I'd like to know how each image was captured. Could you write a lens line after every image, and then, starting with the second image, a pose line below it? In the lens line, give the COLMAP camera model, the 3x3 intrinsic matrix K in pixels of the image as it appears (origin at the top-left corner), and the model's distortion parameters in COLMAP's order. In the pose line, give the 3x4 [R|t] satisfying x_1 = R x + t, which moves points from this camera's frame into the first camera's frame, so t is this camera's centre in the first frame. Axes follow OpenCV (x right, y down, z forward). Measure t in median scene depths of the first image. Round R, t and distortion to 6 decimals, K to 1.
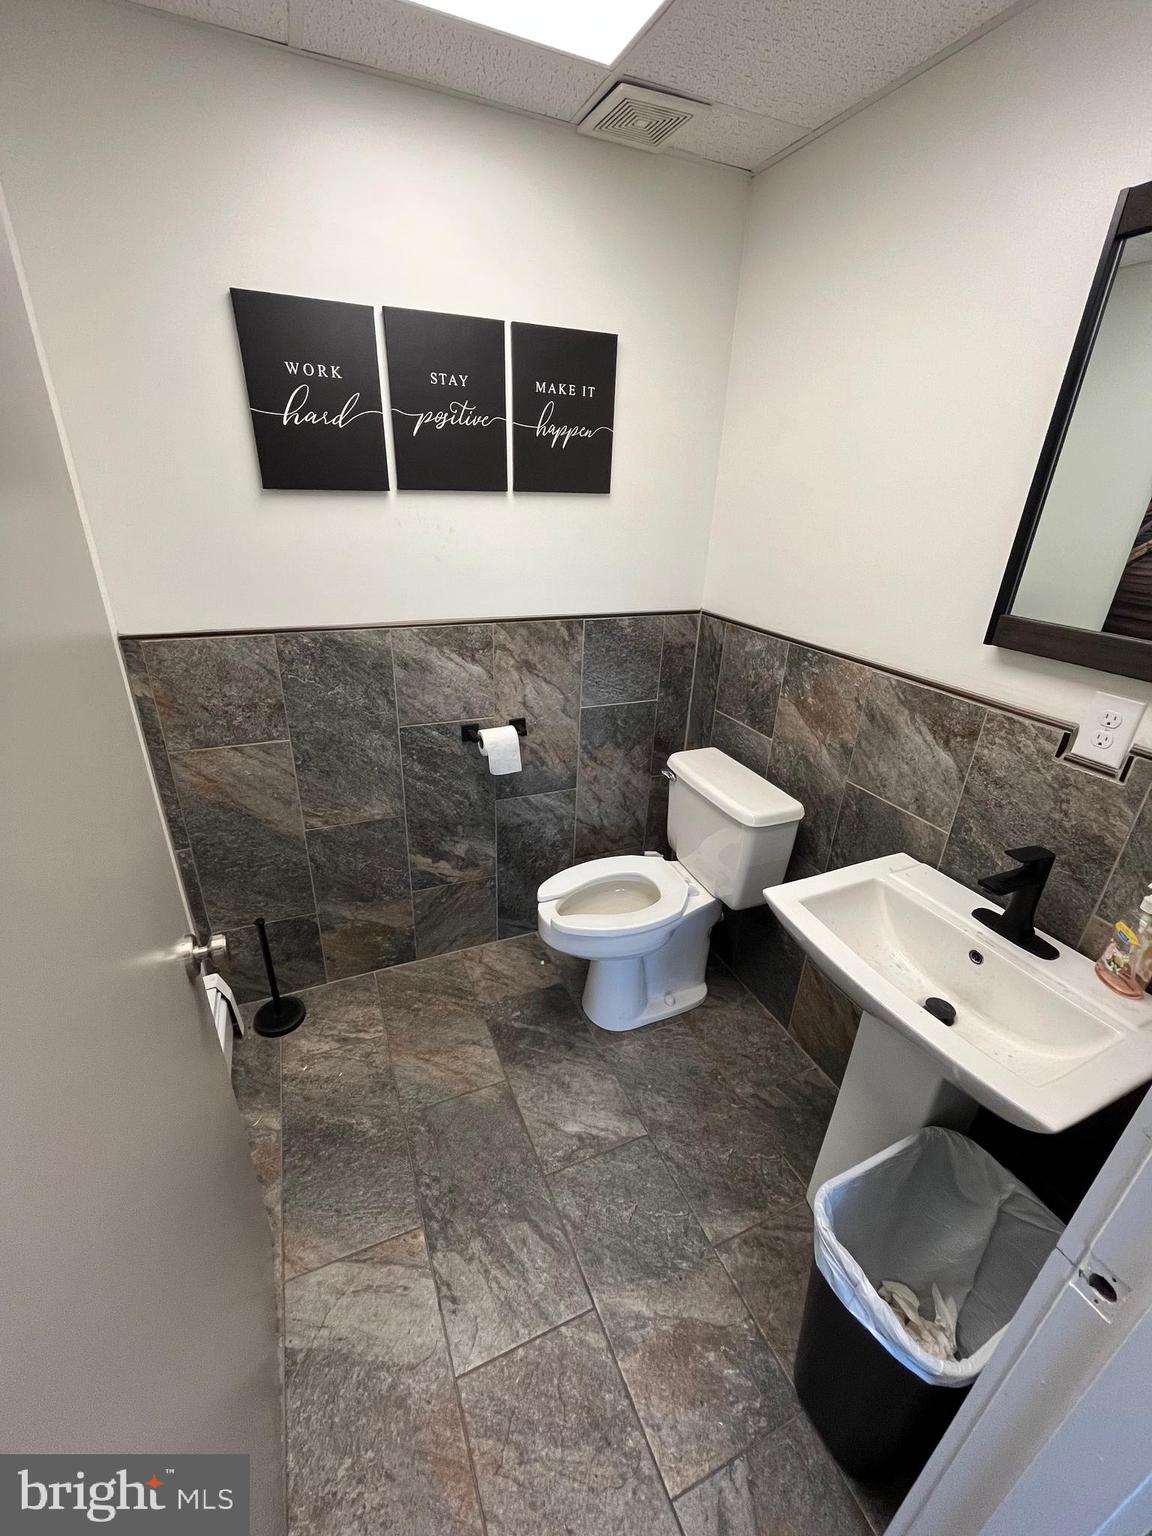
lens RADIAL K [[614.1, 0, 570.0], [0, 614.1, 765.4], [0, 0, 1]] dist [-0.007016, 0.000410]
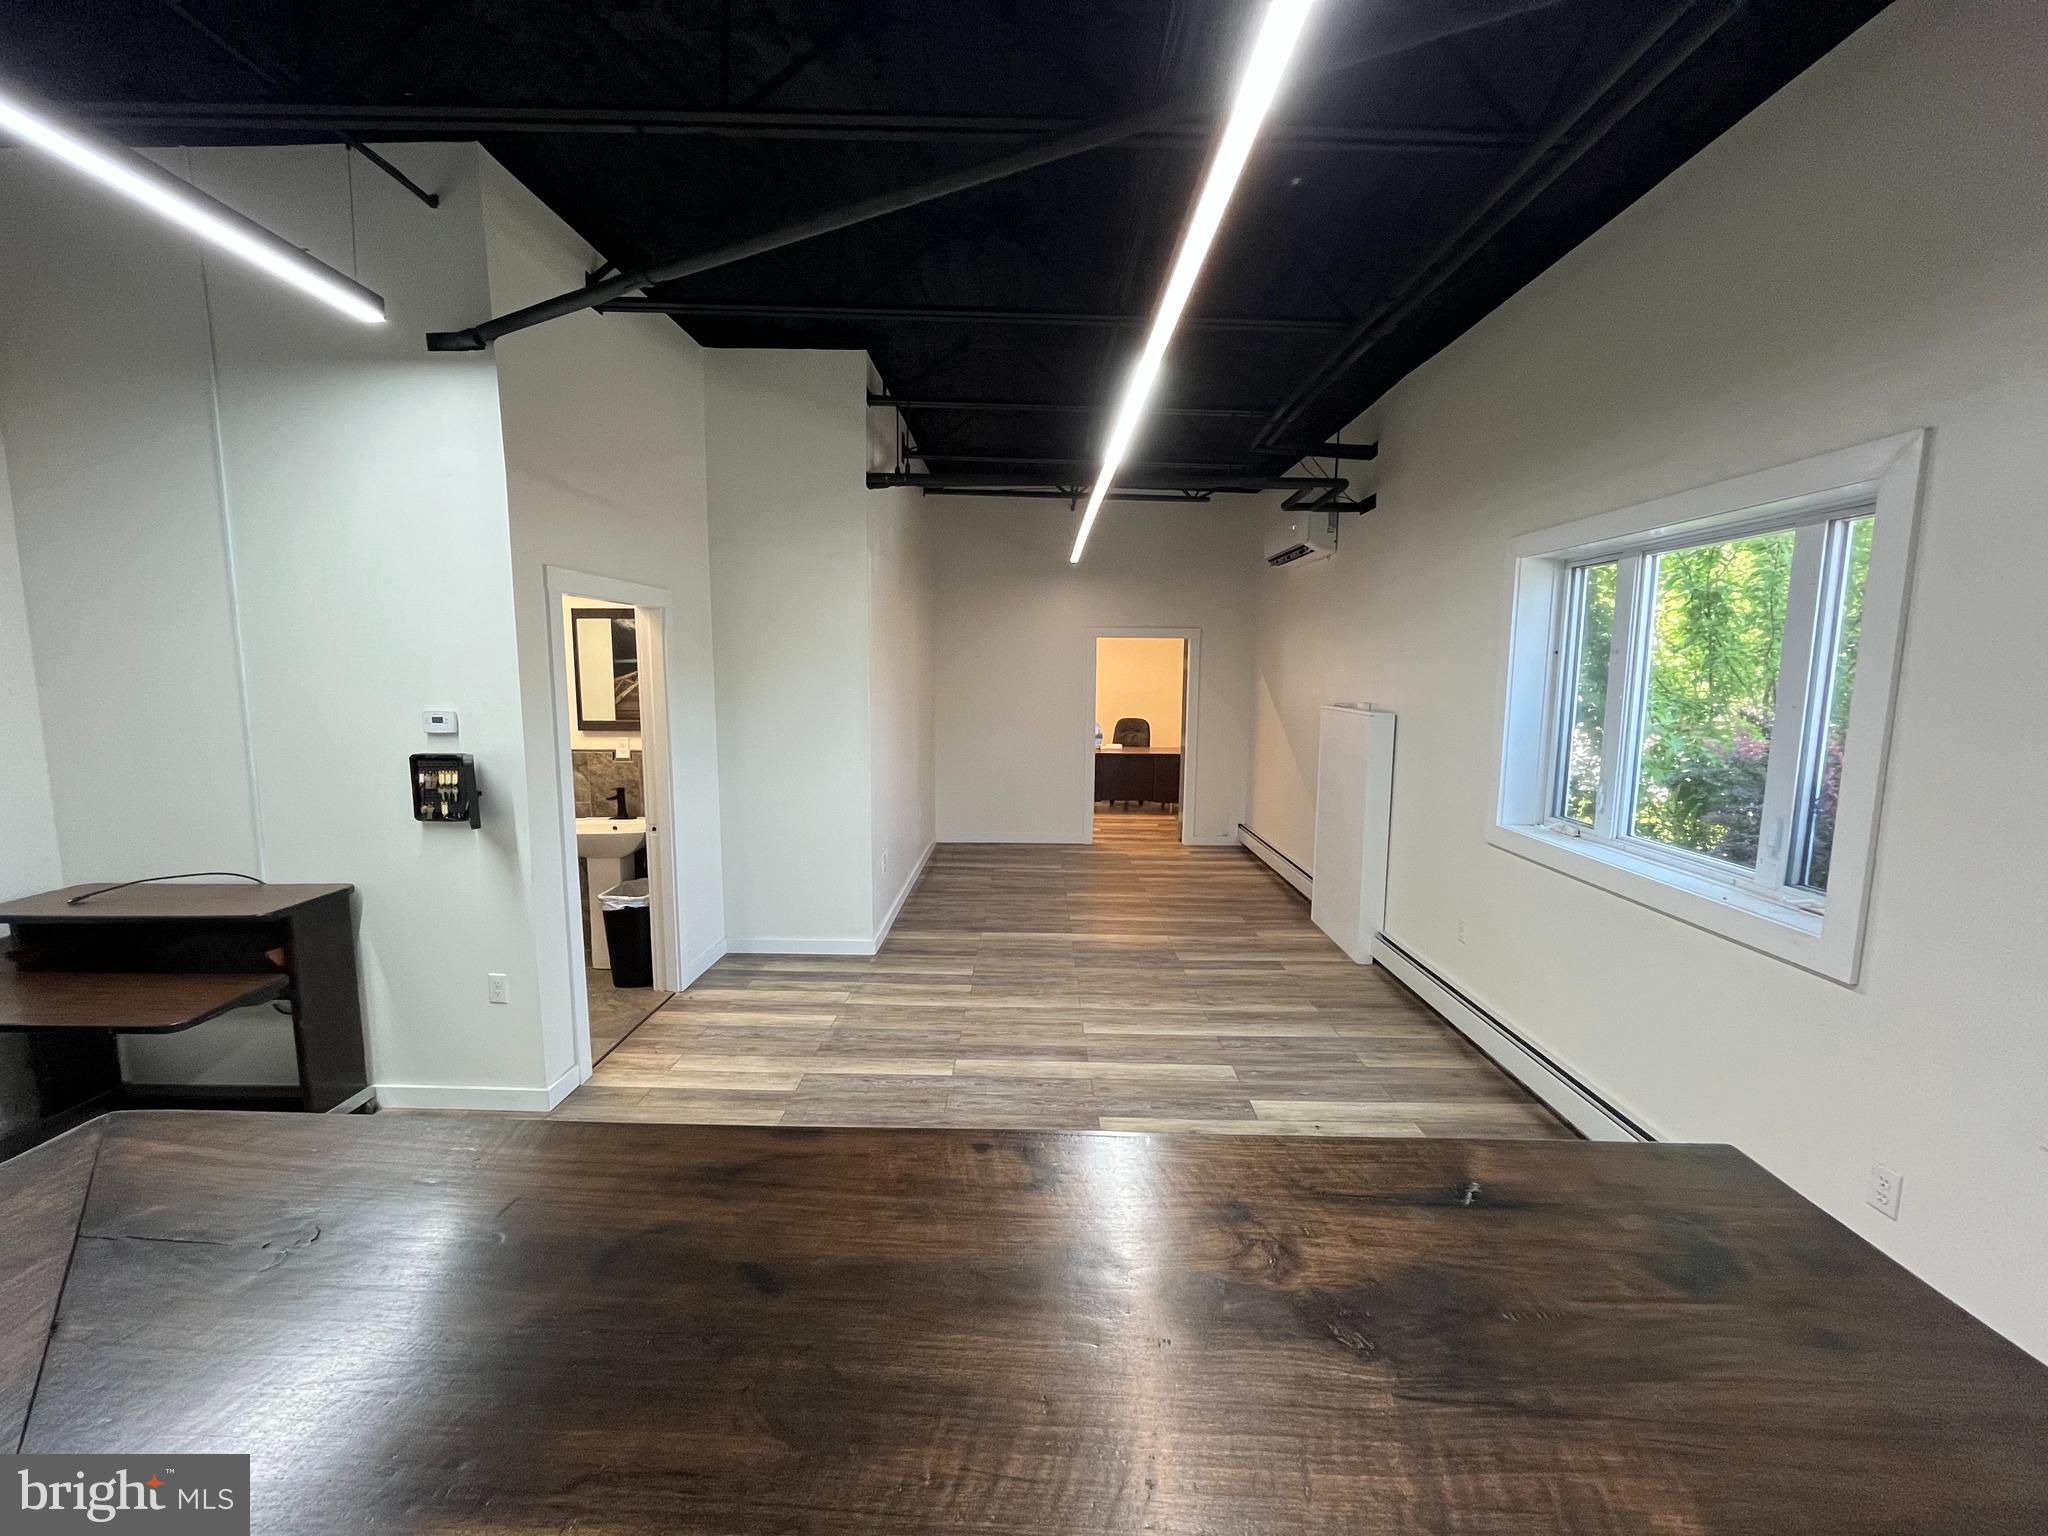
lens RADIAL K [[818.7, 0, 1013.8], [0, 818.7, 765.7], [0, 0, 1]] dist [-0.007016, 0.000410]
pose [[0.410295, -0.138380, 0.901393, -1.926976], [0.377762, 0.925421, -0.029880, 0.823117], [-0.830033, 0.352771, 0.431970, -2.251910]]
